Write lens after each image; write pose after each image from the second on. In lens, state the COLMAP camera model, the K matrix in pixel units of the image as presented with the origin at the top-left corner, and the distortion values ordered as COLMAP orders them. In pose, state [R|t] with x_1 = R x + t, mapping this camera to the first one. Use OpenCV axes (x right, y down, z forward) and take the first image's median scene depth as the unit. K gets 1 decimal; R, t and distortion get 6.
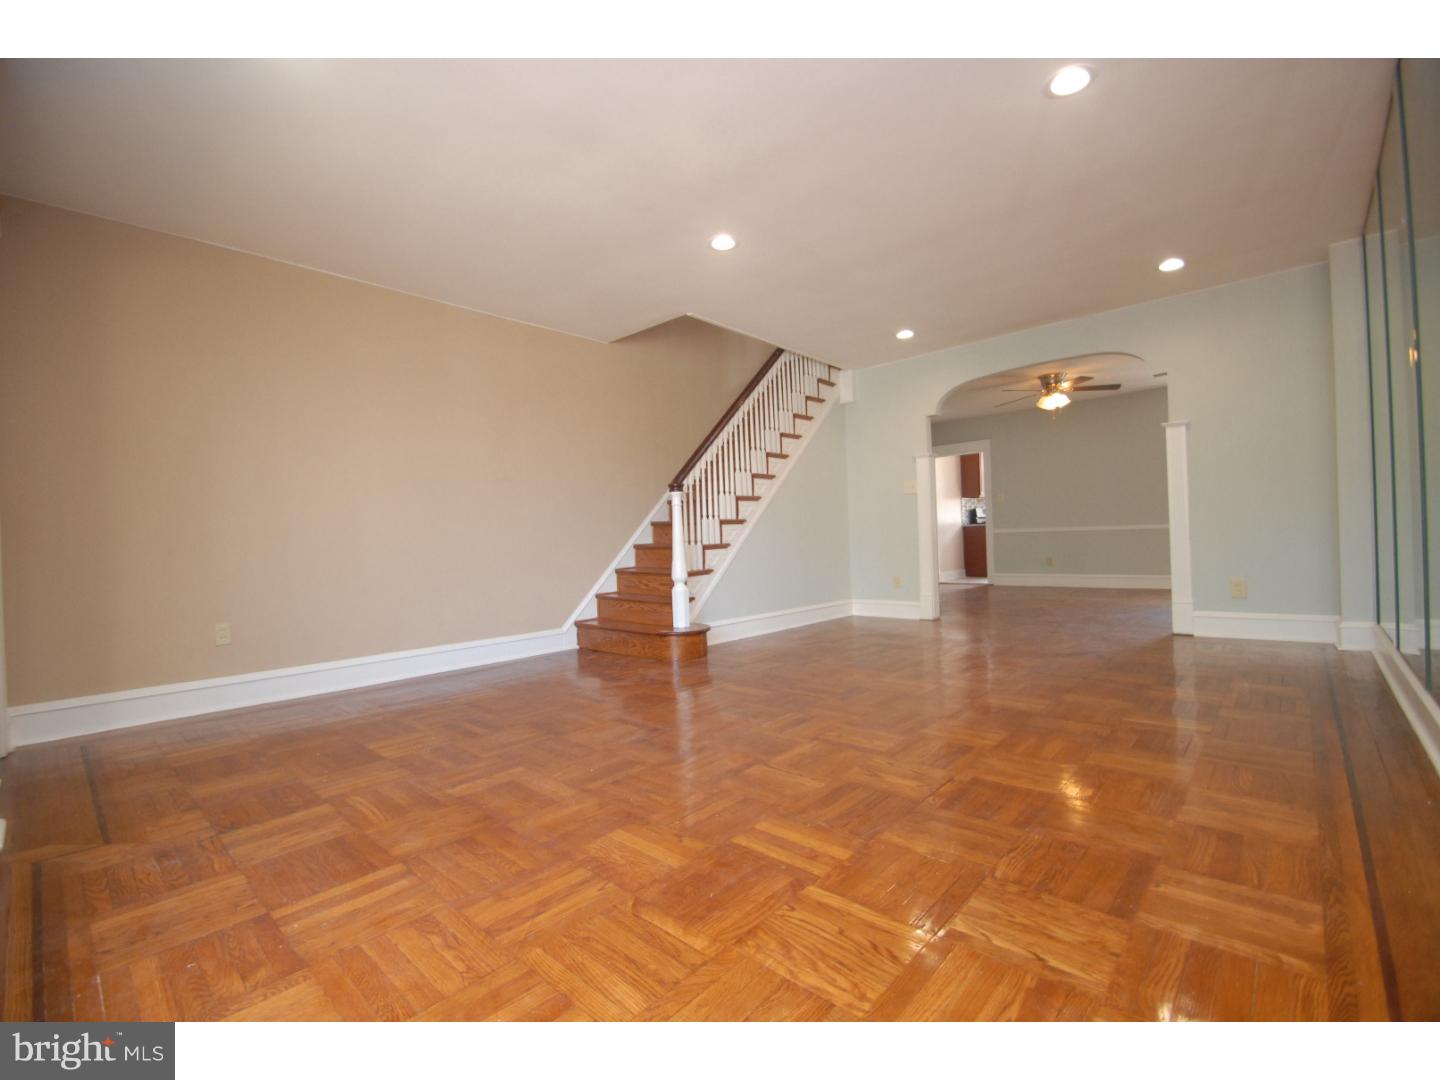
lens RADIAL K [[633.4, 0, 704.2], [0, 633.4, 538.0], [0, 0, 1]] dist [0.018615, -0.019936]
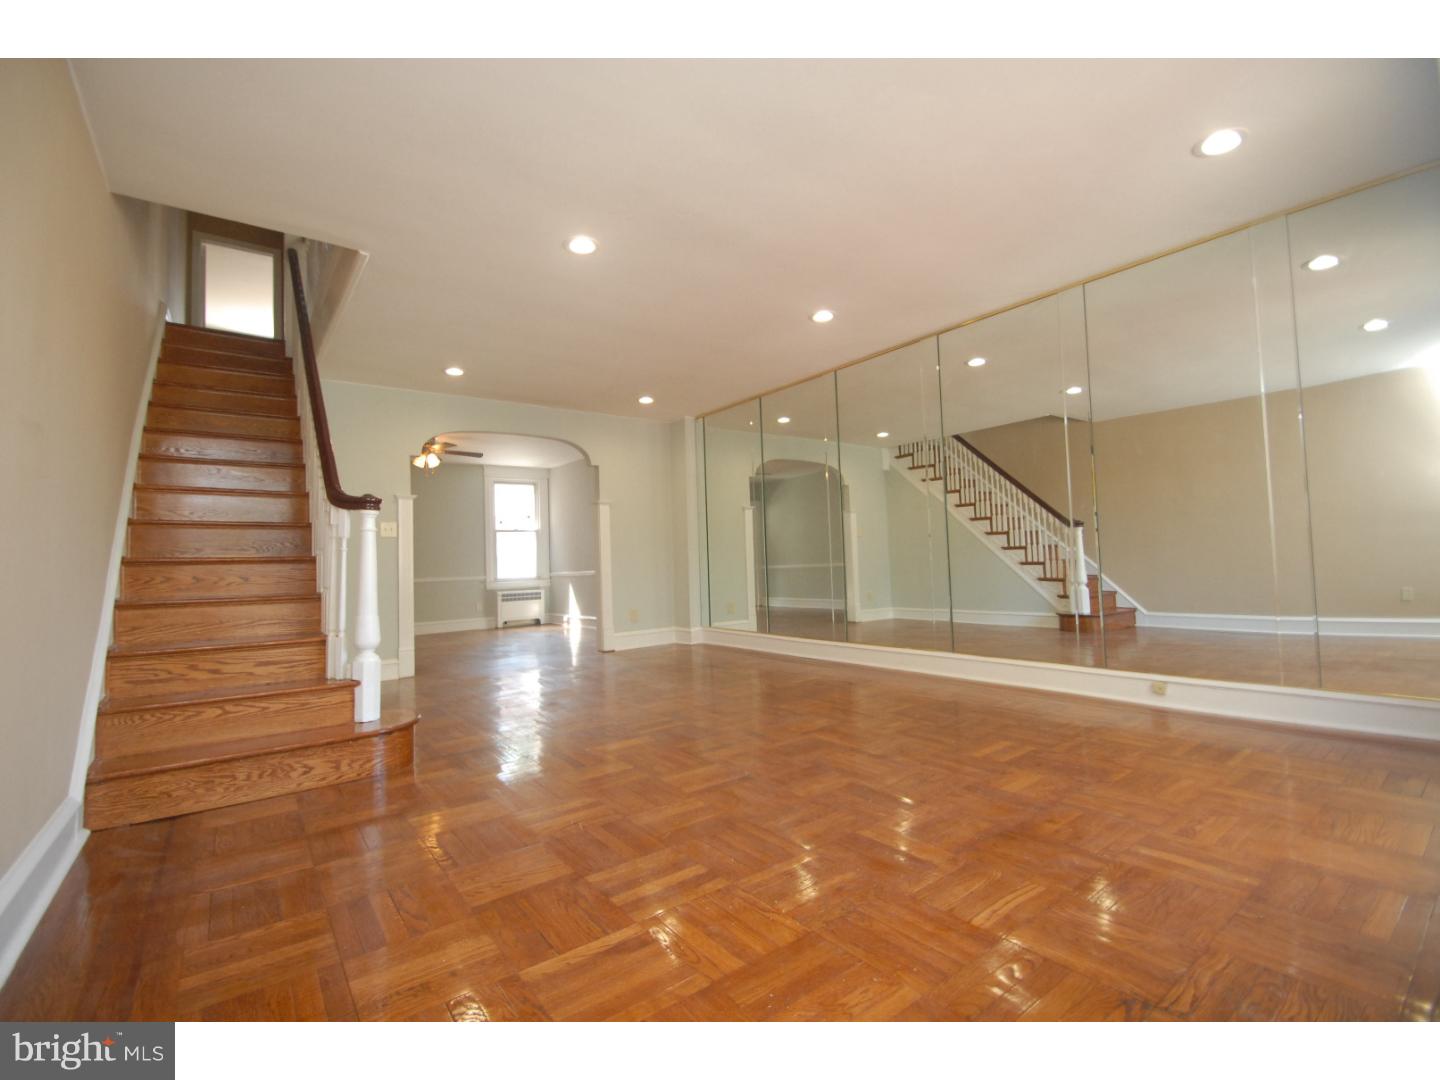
lens RADIAL K [[633.4, 0, 704.2], [0, 633.4, 538.0], [0, 0, 1]] dist [0.018615, -0.019936]
pose [[0.175721, 0.070152, 0.981937, -1.351806], [0.025344, 0.996805, -0.075749, 0.030232], [-0.984114, 0.038197, 0.173381, 1.182720]]
